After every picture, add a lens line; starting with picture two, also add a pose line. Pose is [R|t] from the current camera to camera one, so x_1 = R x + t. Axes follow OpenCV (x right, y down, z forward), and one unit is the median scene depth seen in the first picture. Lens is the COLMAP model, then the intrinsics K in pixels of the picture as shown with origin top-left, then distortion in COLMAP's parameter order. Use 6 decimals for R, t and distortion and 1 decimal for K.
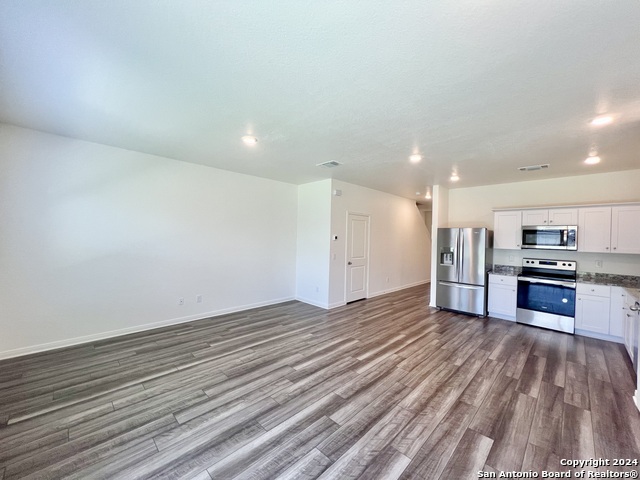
lens RADIAL K [[255.5, 0, 320.0], [0, 255.5, 240.0], [0, 0, 1]] dist [-0.000714, -0.000030]
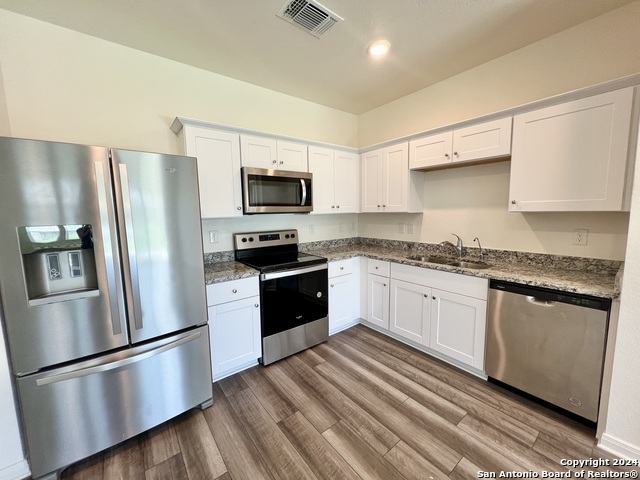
lens RADIAL K [[257.4, 0, 320.0], [0, 257.4, 240.0], [0, 0, 1]] dist [-0.001430, -0.000111]
pose [[0.122023, -0.136686, 0.983070, 0.484617], [0.033087, 0.990482, 0.133610, 0.032371], [-0.991976, 0.016223, 0.125384, 1.191668]]
